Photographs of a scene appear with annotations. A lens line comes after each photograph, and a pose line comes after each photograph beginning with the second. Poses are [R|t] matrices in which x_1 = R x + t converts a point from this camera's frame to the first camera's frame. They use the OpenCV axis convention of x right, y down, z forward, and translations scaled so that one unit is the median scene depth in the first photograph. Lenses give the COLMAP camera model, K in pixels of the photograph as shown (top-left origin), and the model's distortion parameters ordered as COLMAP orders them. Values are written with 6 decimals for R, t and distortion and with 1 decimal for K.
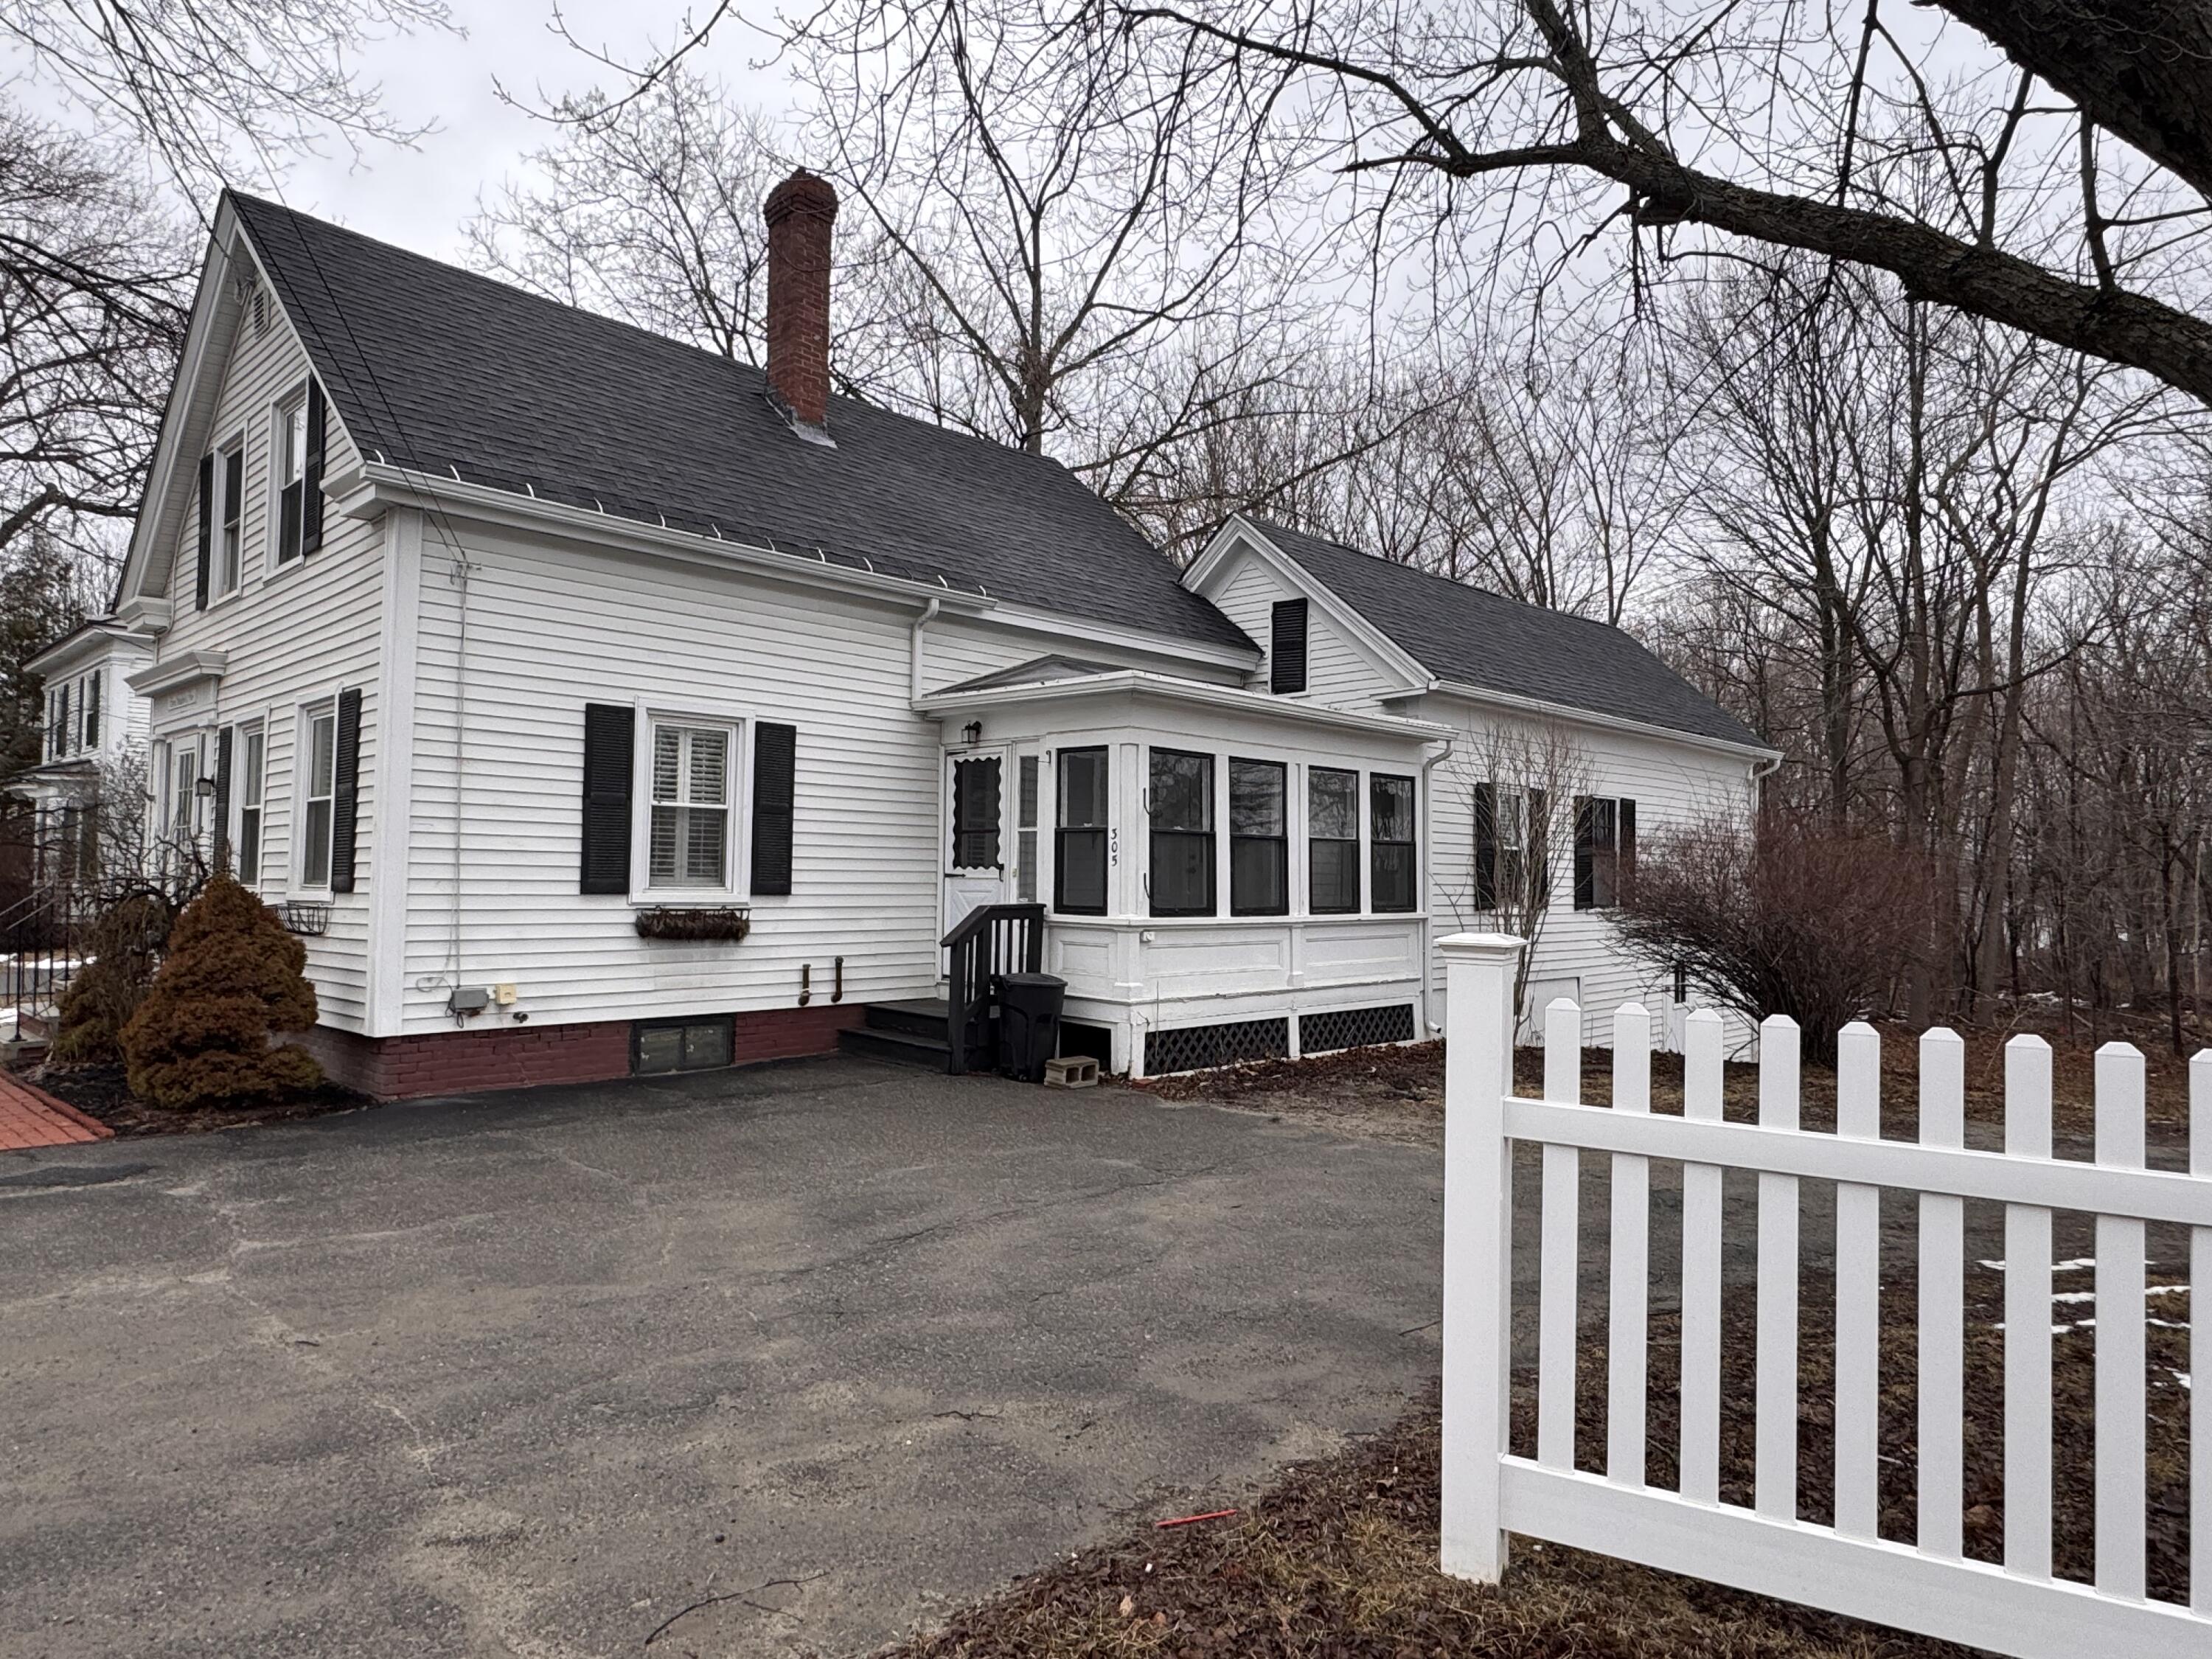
lens RADIAL K [[1350.3, 0, 1111.1], [0, 1350.3, 834.3], [0, 0, 1]] dist [-0.006178, 0.003820]
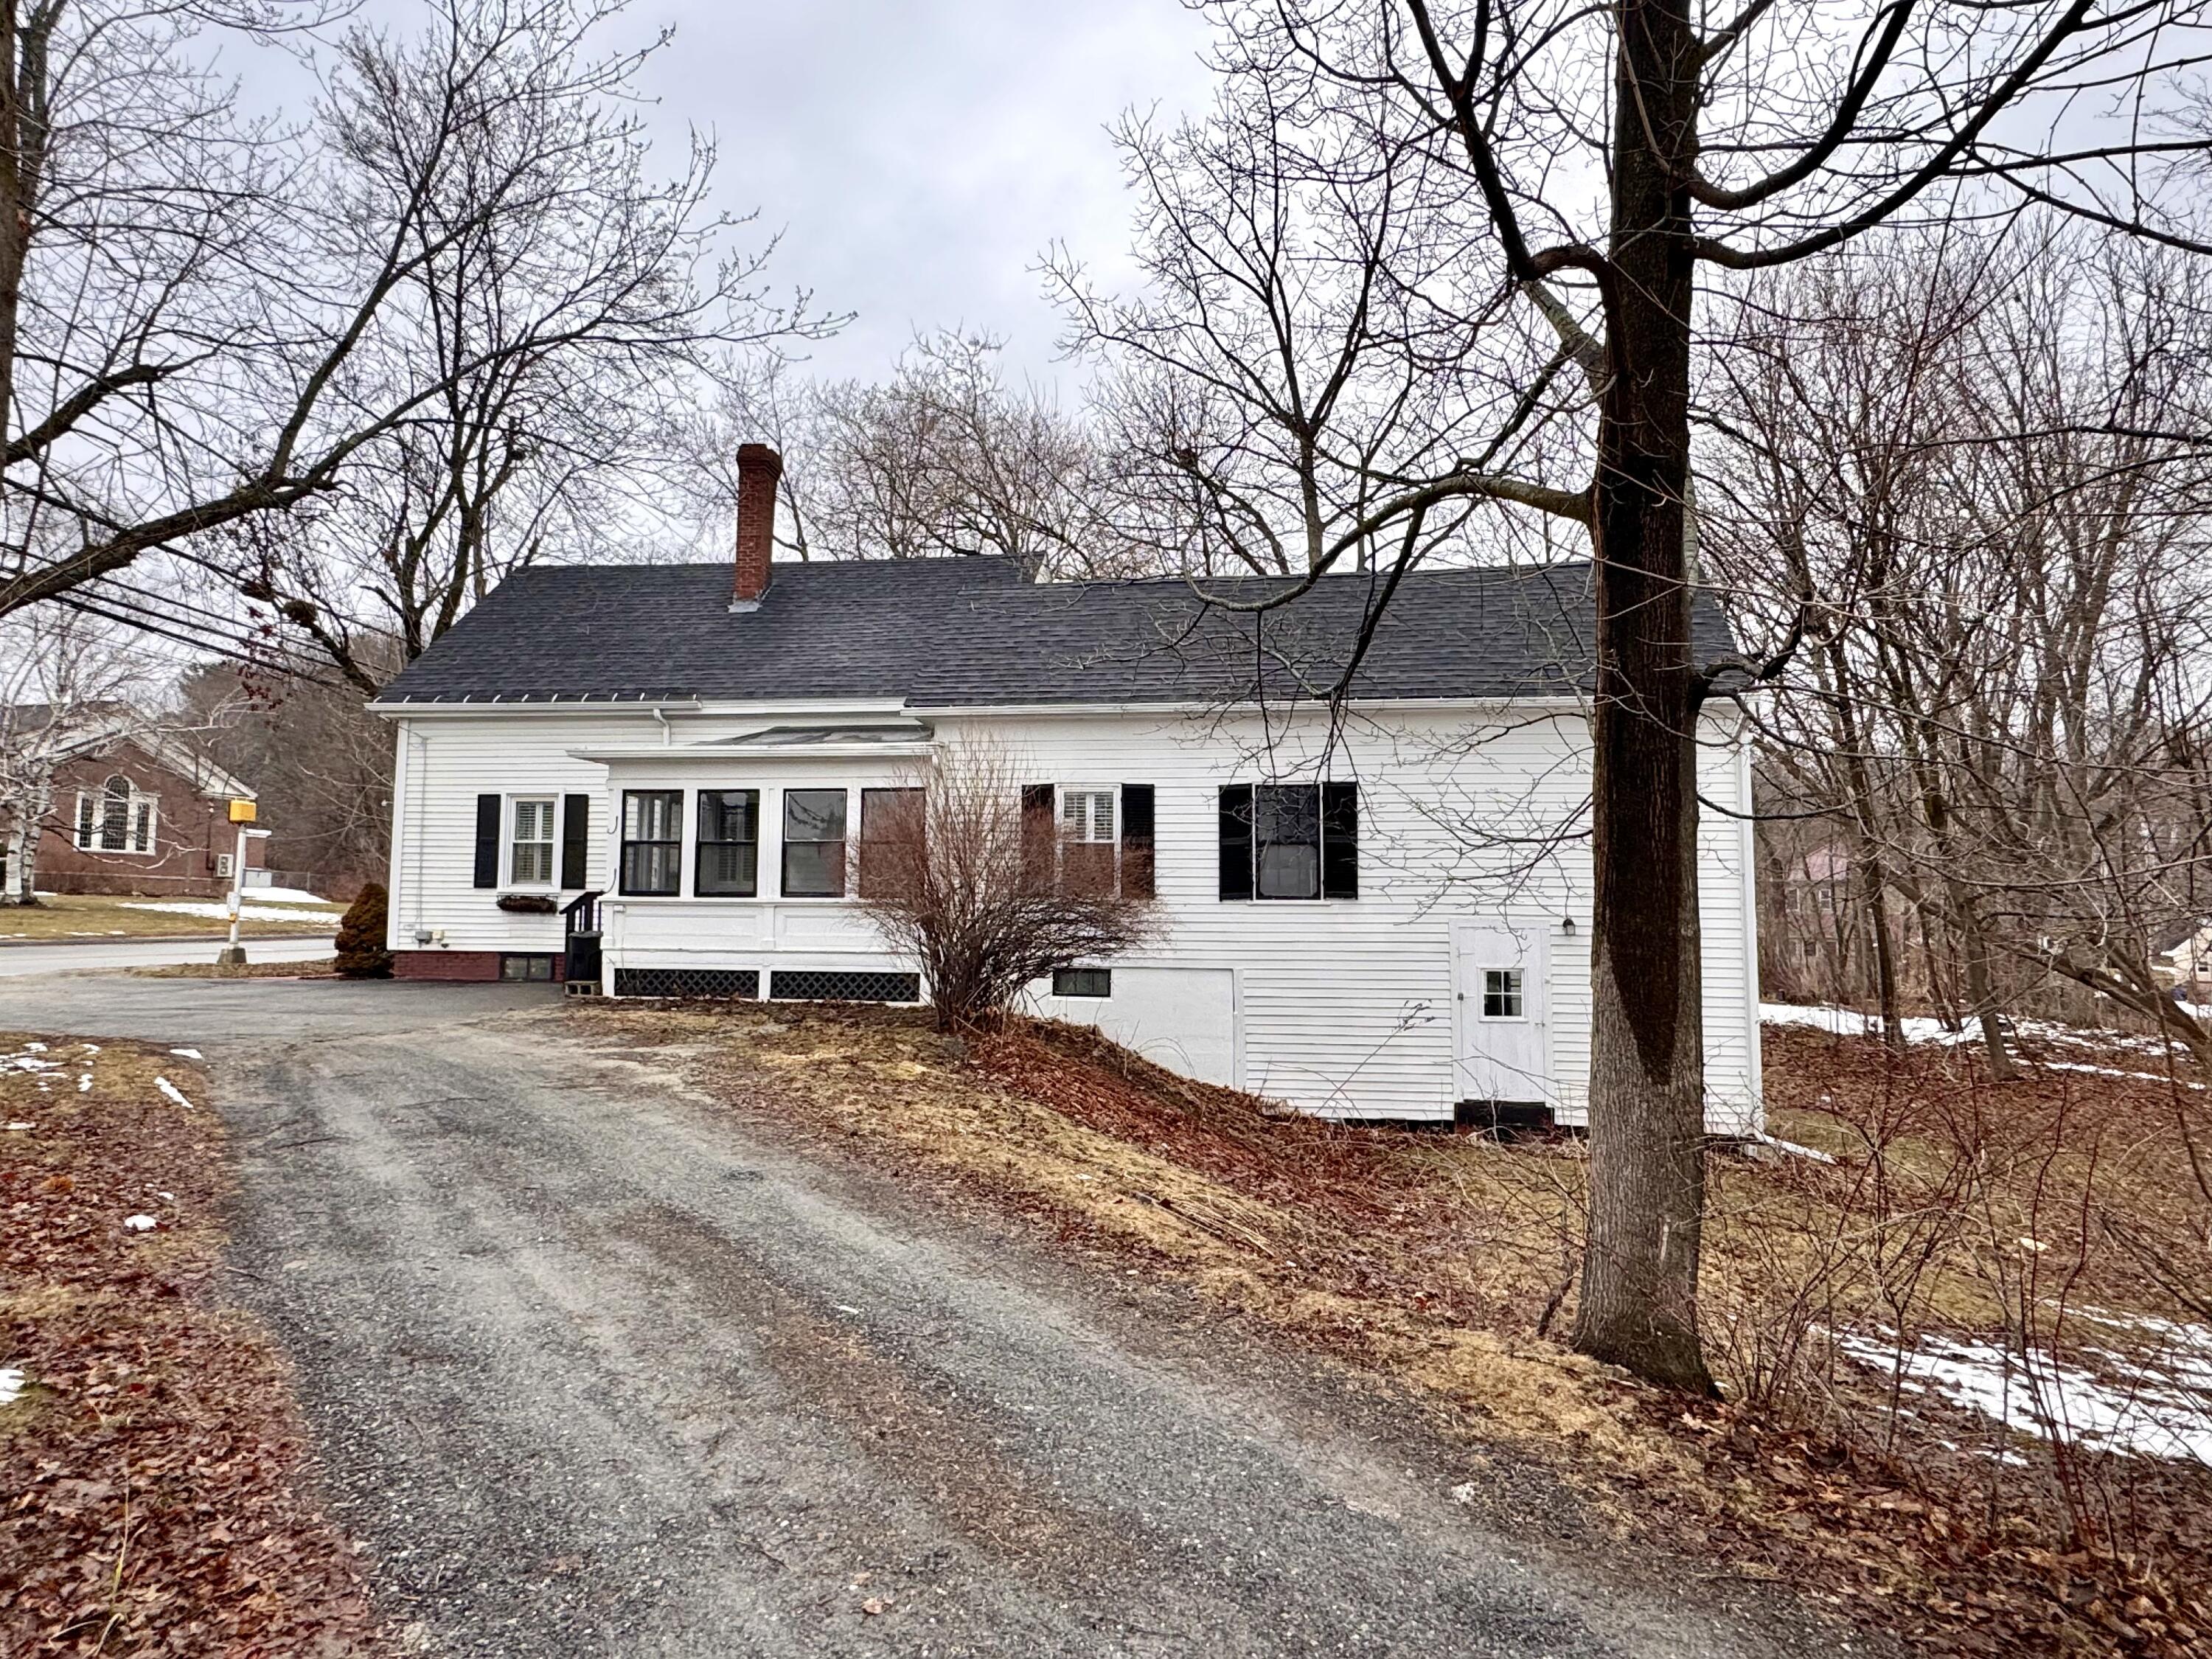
lens RADIAL K [[1350.3, 0, 1103.9], [0, 1350.3, 825.1], [0, 0, 1]] dist [-0.006178, 0.003820]
pose [[0.571091, -0.061576, -0.818574, 1.649538], [0.027326, 0.998056, -0.056013, 0.080975], [0.820432, 0.009620, 0.571663, 0.548120]]
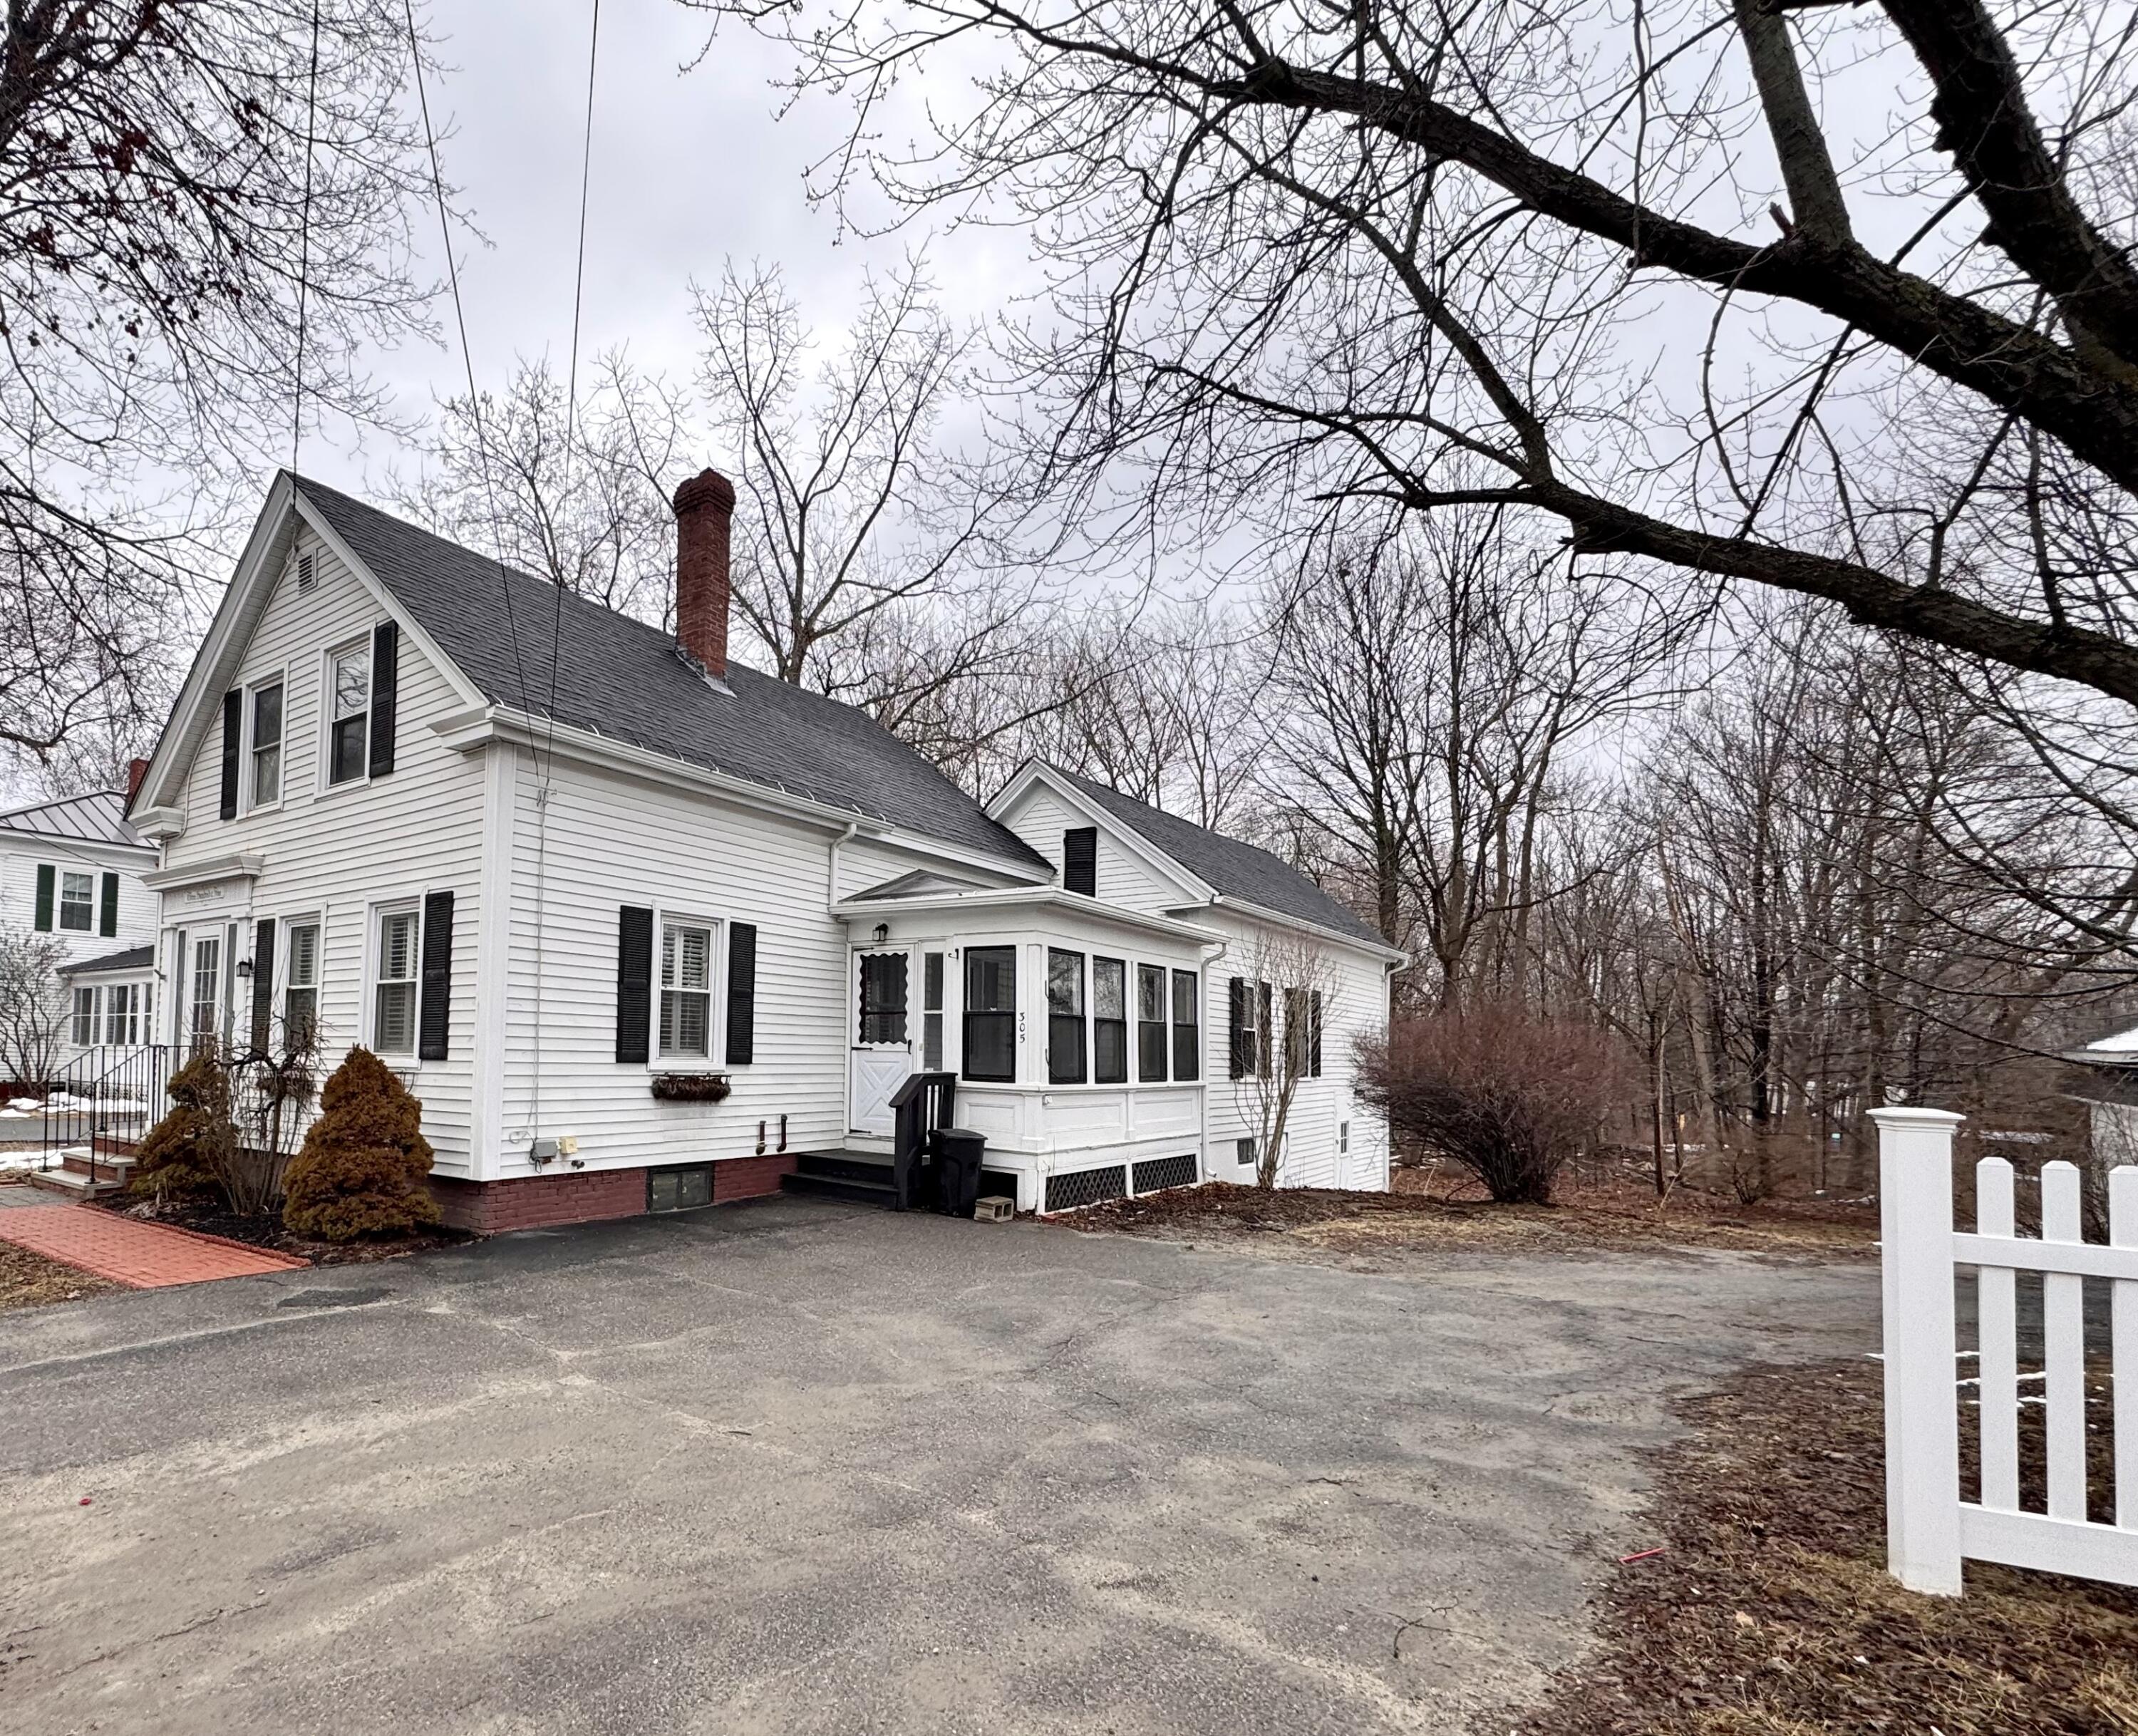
lens RADIAL K [[1113.5, 0, 810.7], [0, 1113.5, 997.8], [0, 0, 1]] dist [-0.000390, -0.000289]
pose [[0.998026, 0.011056, 0.061823, -0.251693], [-0.010318, 0.999872, -0.012243, -0.003100], [-0.061951, 0.011581, 0.998012, -0.009179]]
